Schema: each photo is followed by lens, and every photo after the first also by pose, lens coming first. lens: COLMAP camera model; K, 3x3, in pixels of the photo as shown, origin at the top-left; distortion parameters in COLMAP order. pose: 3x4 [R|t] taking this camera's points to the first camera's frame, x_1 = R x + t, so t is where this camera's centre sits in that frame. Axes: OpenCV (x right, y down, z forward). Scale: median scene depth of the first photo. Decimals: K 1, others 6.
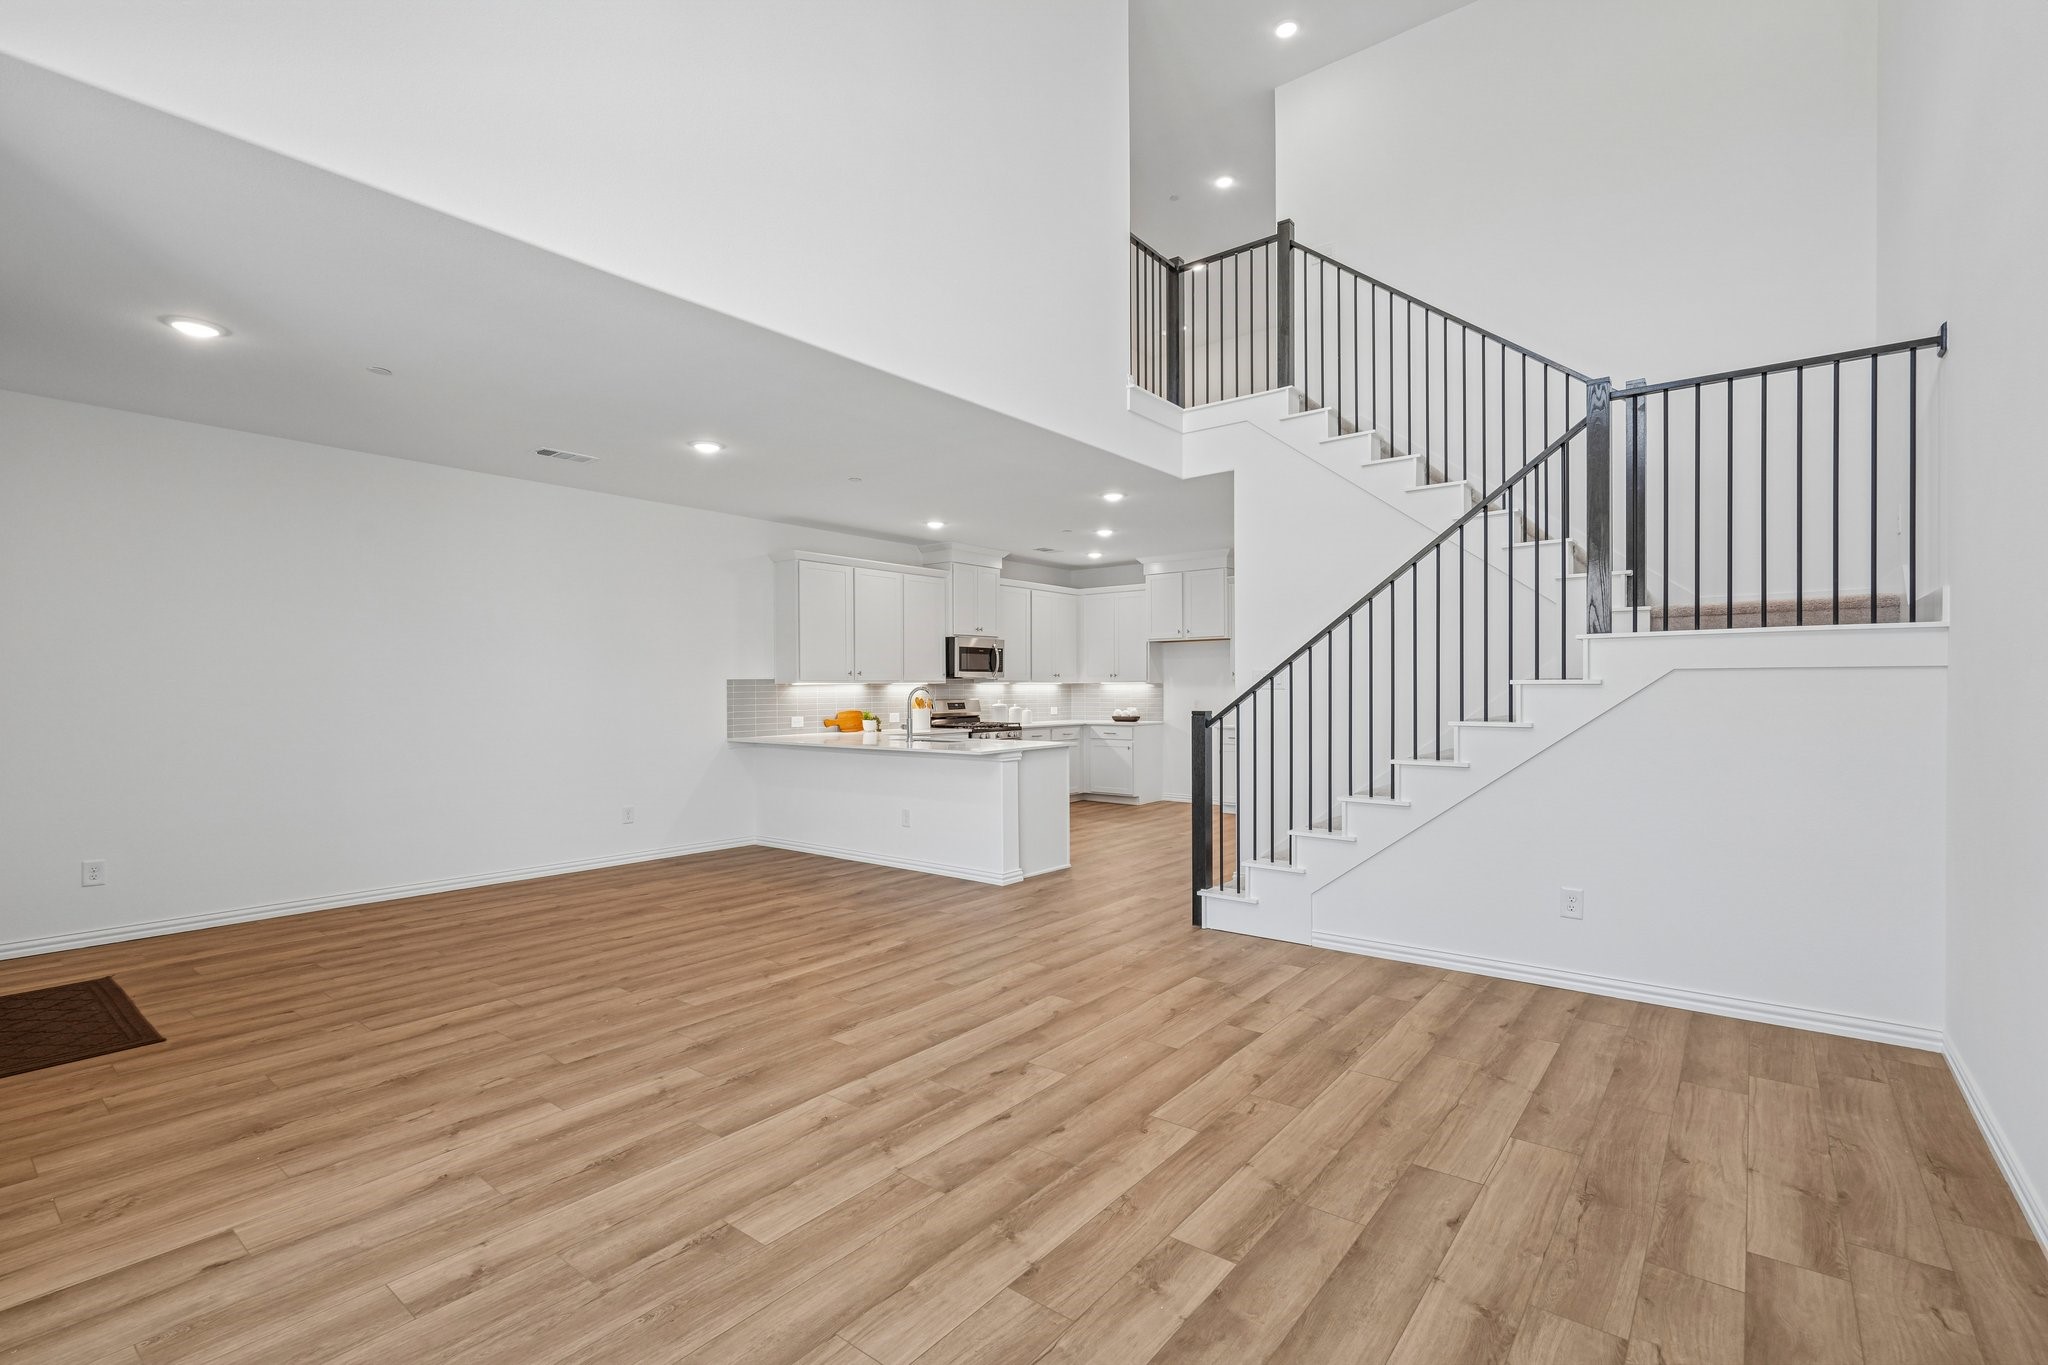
lens RADIAL K [[925.1, 0, 1026.3], [0, 925.1, 686.7], [0, 0, 1]] dist [-0.004812, 0.001906]
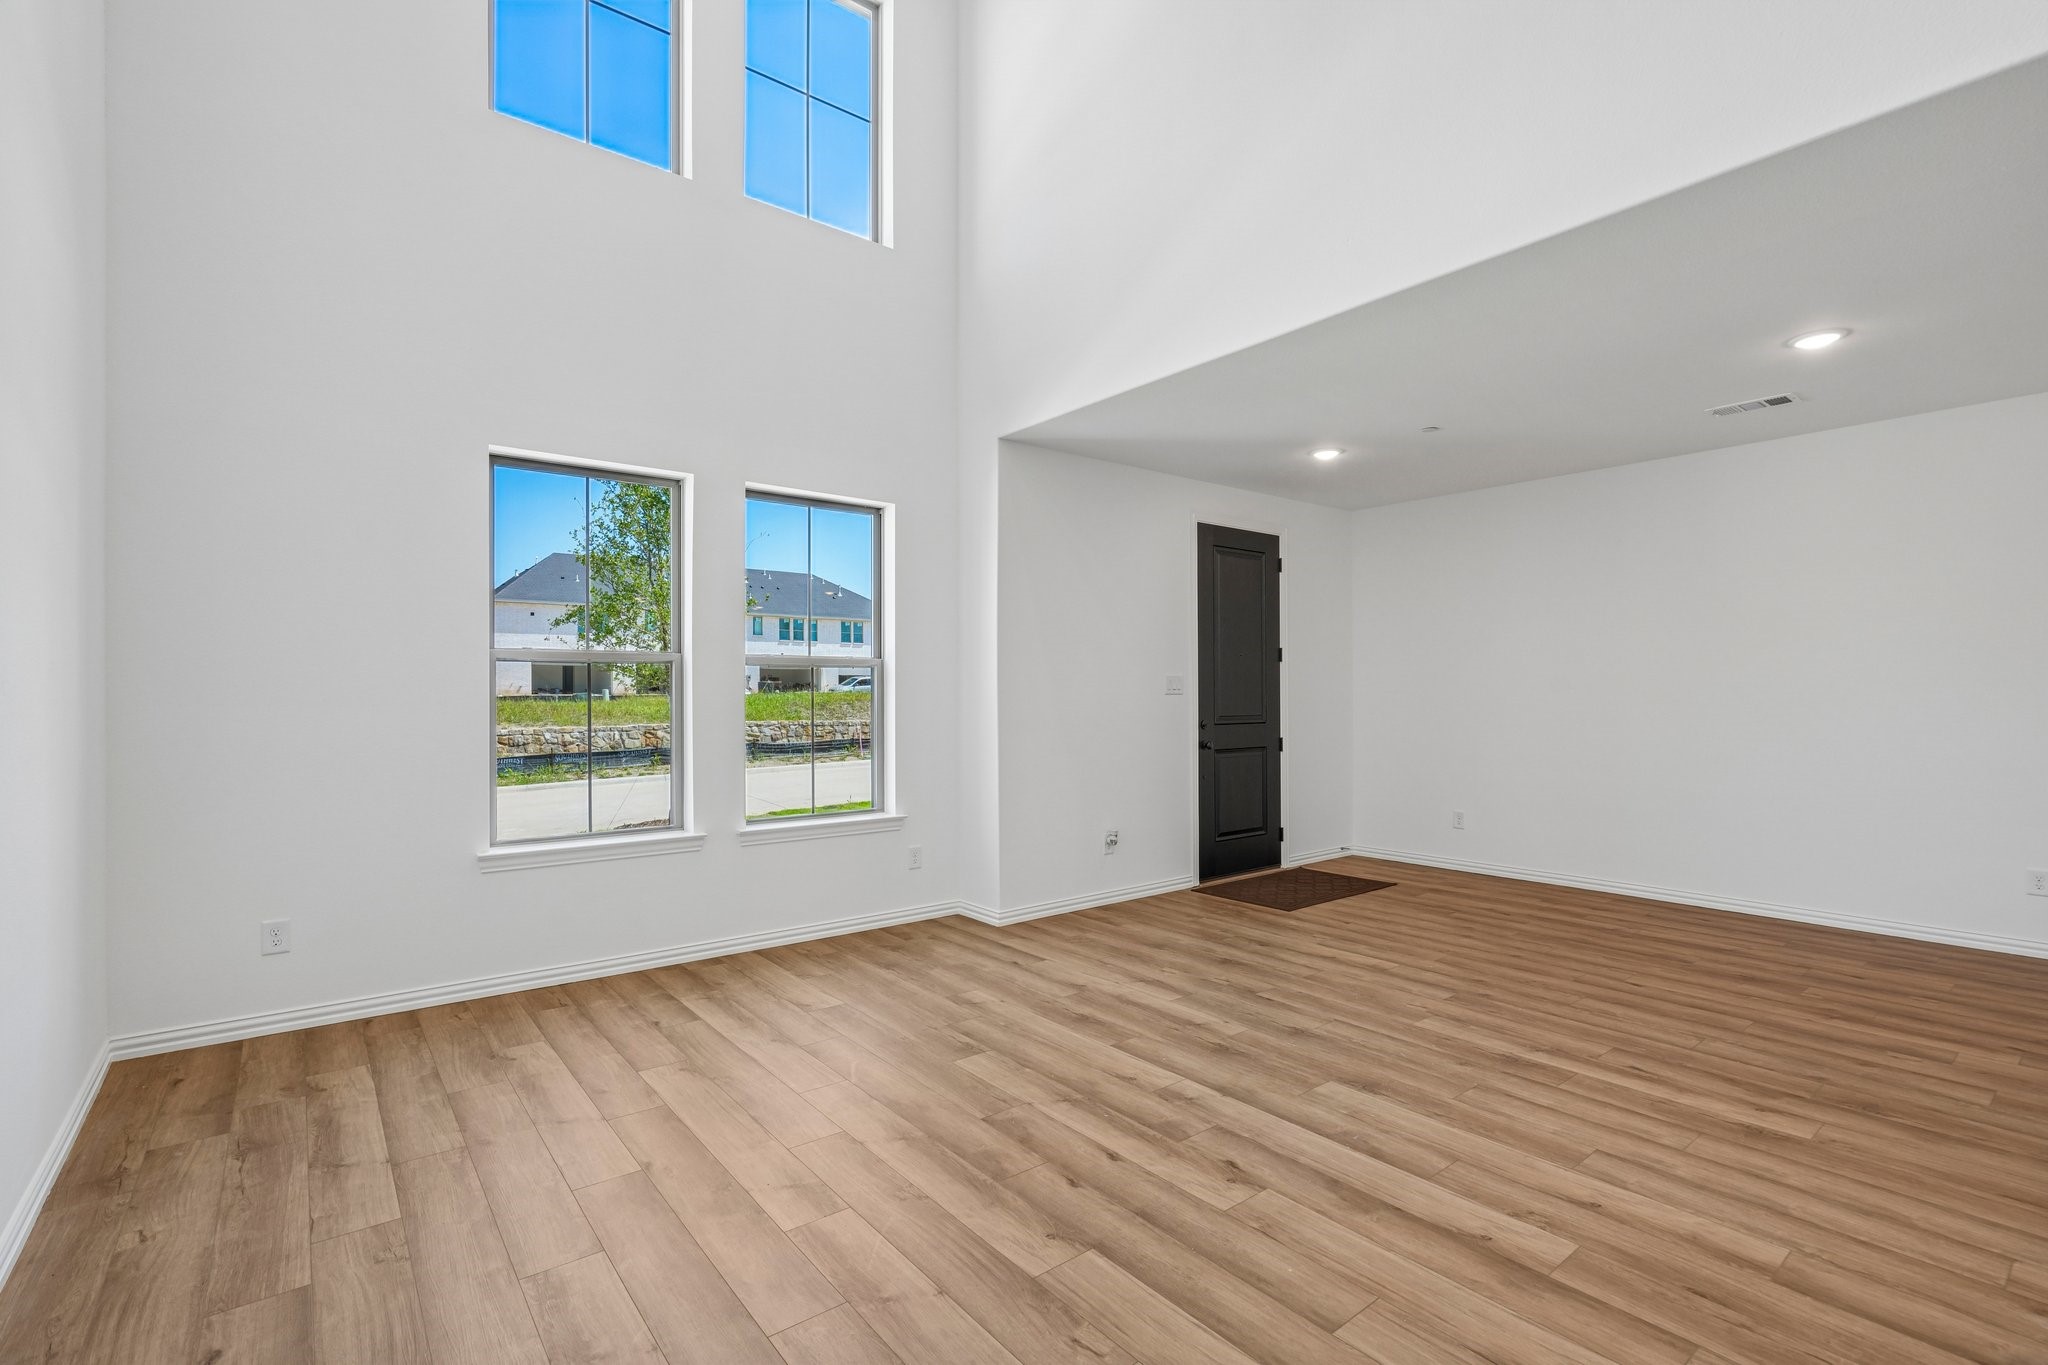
lens RADIAL K [[925.1, 0, 1026.4], [0, 925.1, 684.4], [0, 0, 1]] dist [-0.004812, 0.001906]
pose [[-0.225725, -0.006972, -0.974166, 0.582950], [0.006220, 0.999944, -0.008598, 0.000766], [0.974171, -0.008000, -0.225669, 0.731539]]
